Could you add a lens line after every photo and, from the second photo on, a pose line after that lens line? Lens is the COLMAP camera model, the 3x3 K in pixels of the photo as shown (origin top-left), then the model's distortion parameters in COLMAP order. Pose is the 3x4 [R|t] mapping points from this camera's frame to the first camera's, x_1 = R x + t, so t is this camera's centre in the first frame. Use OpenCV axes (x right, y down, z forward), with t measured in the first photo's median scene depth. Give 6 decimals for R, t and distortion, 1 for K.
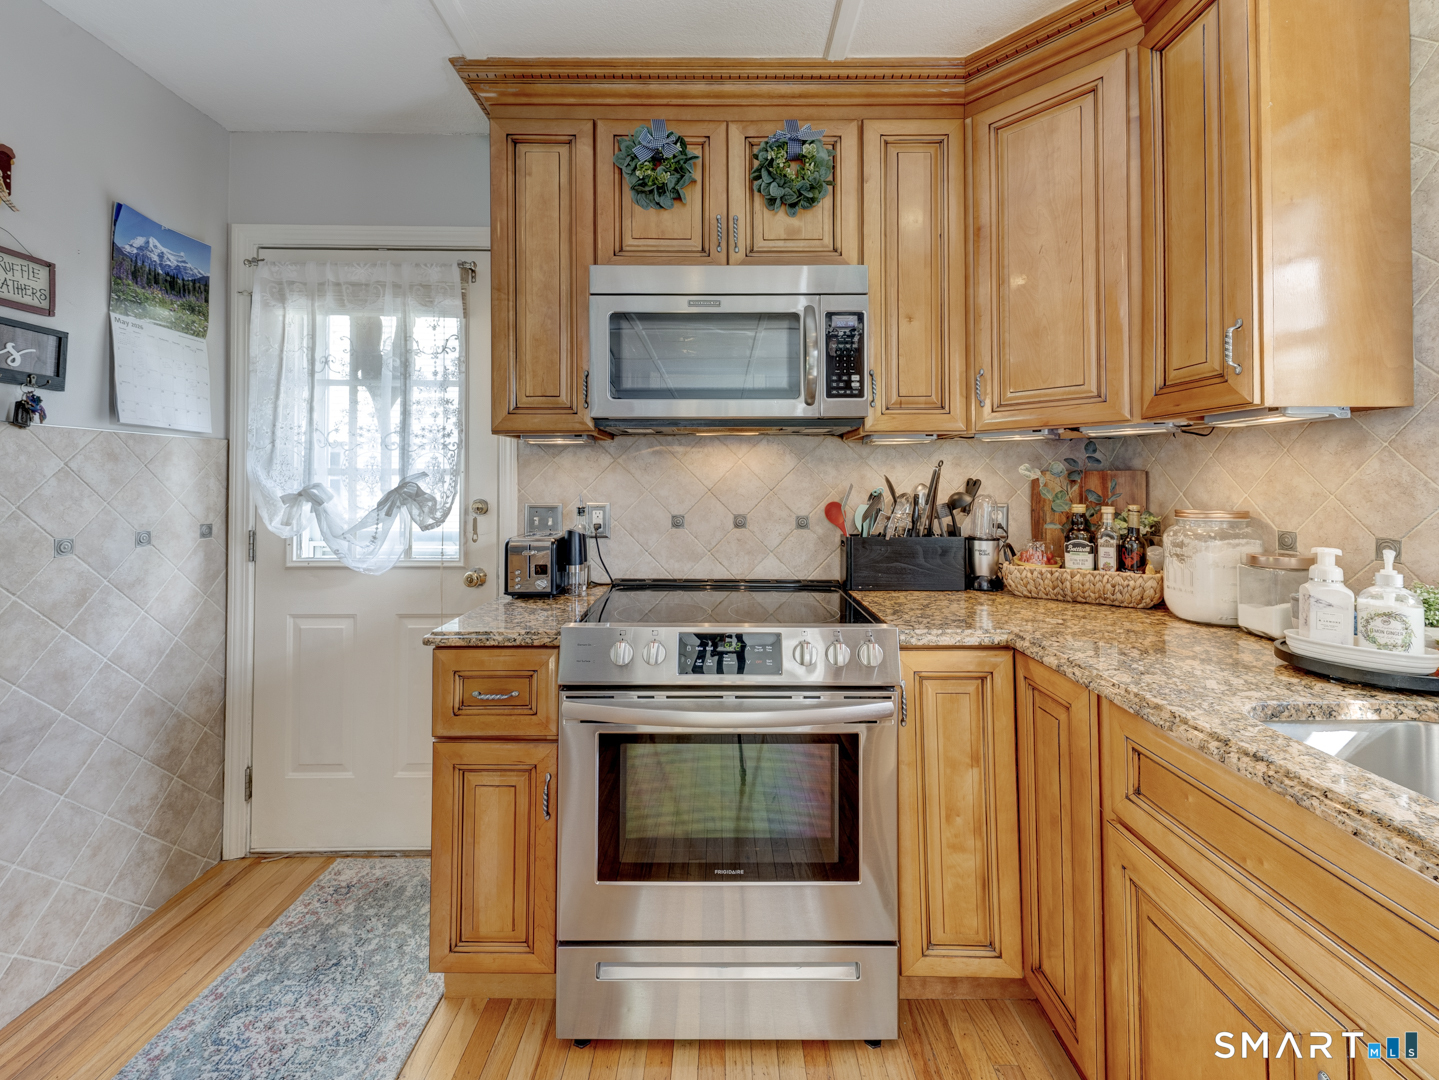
lens RADIAL K [[594.6, 0, 716.8], [0, 594.6, 479.4], [0, 0, 1]] dist [0.002927, -0.000067]
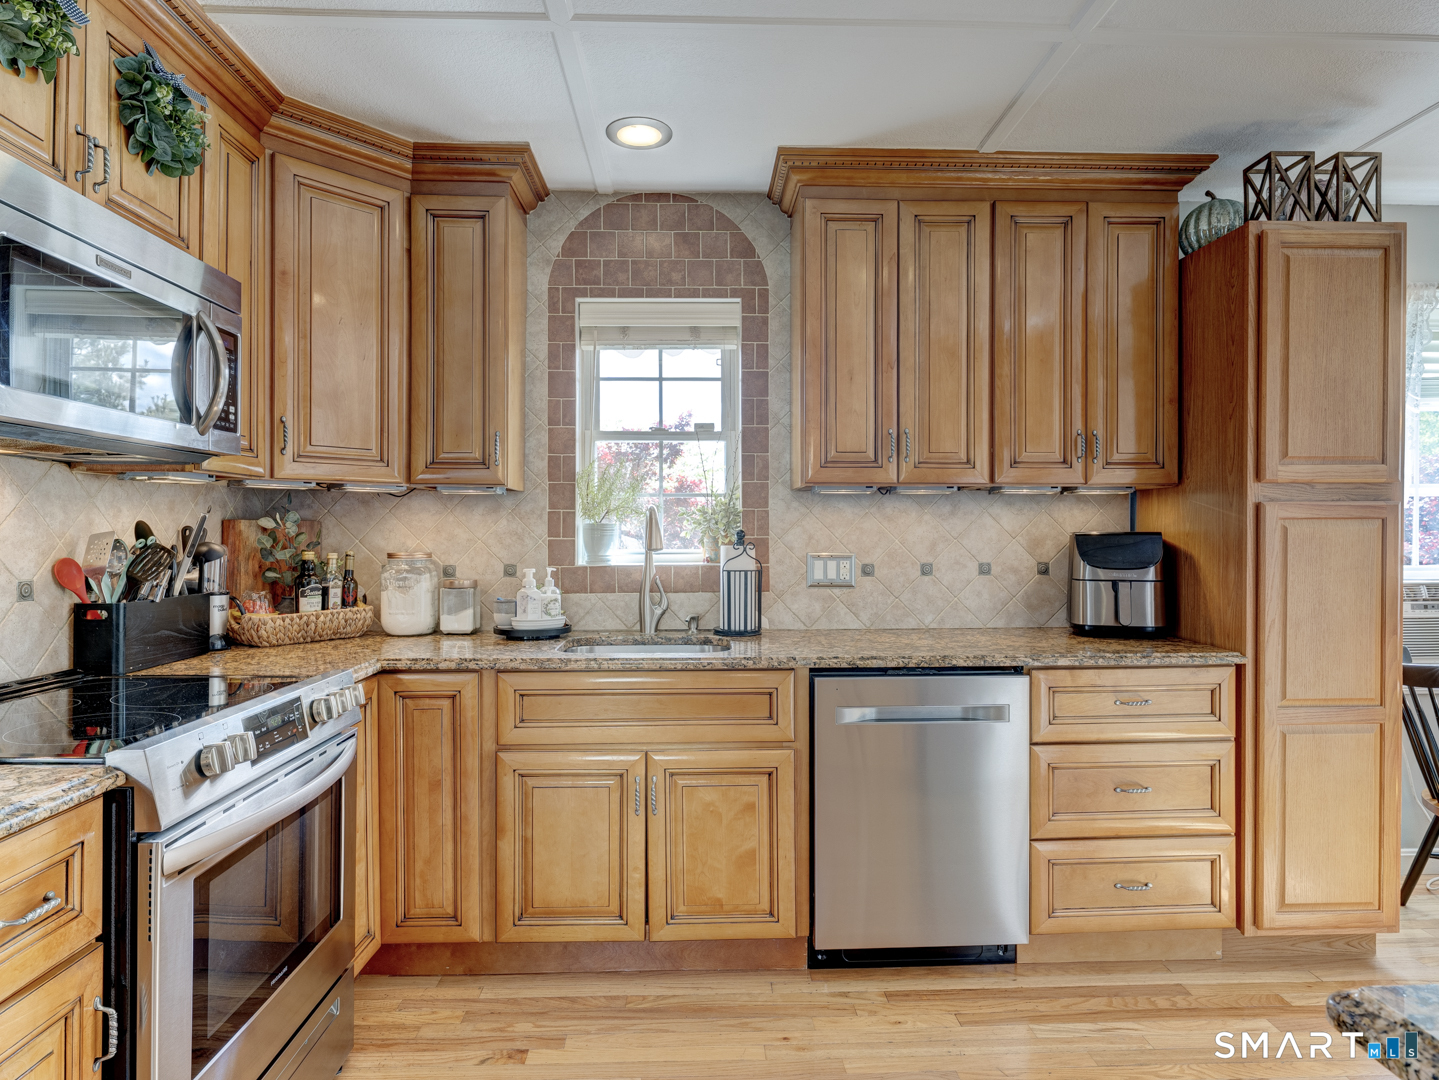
lens RADIAL K [[830.9, 0, 725.4], [0, 830.9, 537.3], [0, 0, 1]] dist [-0.003118, -0.001677]
pose [[-0.039973, -0.004600, 0.999190, -0.846964], [-0.011247, 0.999928, 0.004153, 0.001012], [-0.999137, -0.011072, -0.040022, 0.281346]]
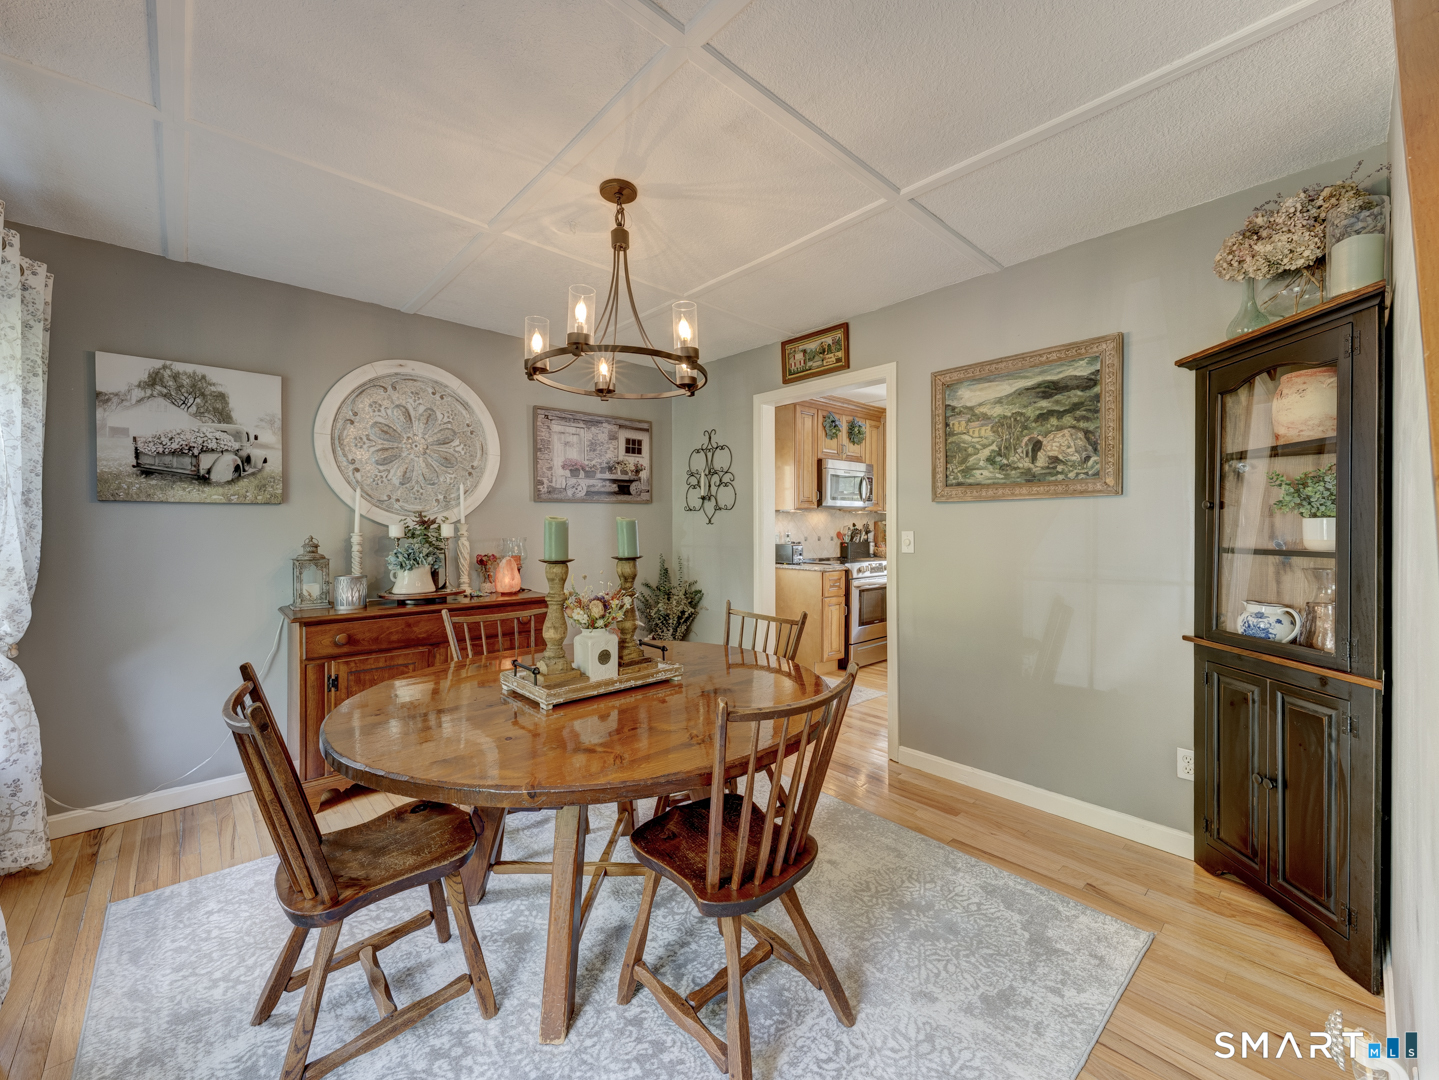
lens RADIAL K [[594.6, 0, 723.5], [0, 594.6, 534.3], [0, 0, 1]] dist [0.002927, -0.000067]
pose [[0.727558, -0.014189, 0.685899, -2.419839], [-0.001825, 0.999743, 0.022618, -0.016020], [-0.686043, -0.017707, 0.727345, -0.834036]]
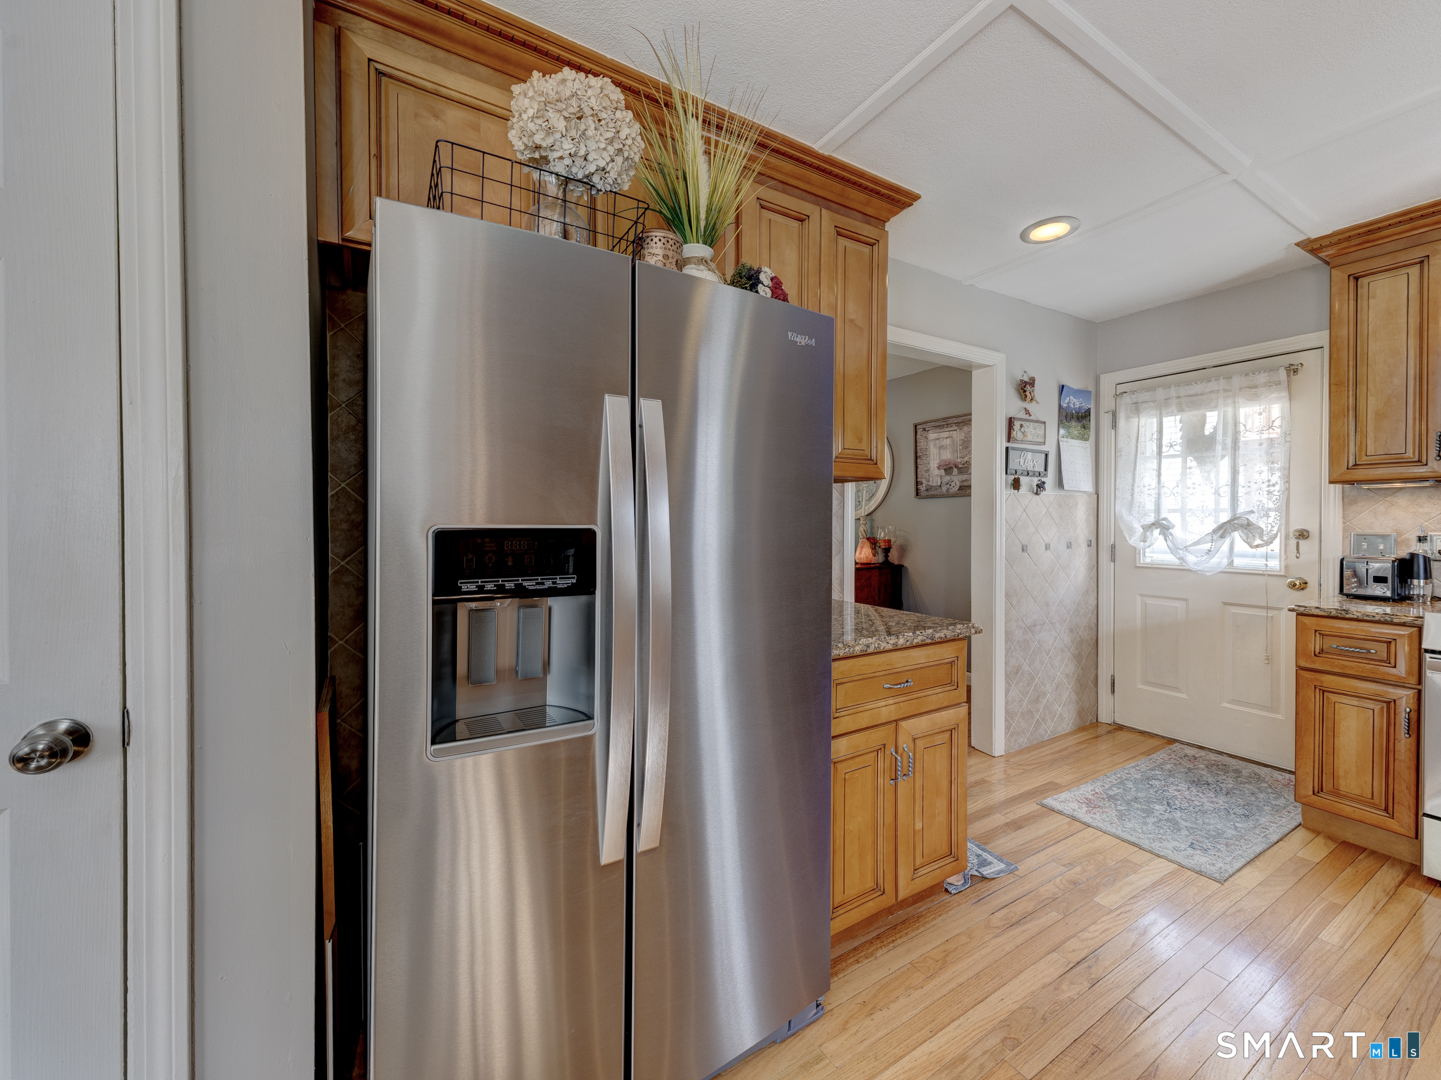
lens RADIAL K [[558.7, 0, 668.7], [0, 558.7, 526.3], [0, 0, 1]] dist [0.011289, -0.001509]
pose [[0.489445, 0.008537, -0.871992, 0.040083], [0.010624, 0.999819, 0.015752, -0.010314], [0.871969, -0.016974, 0.489266, -1.032320]]
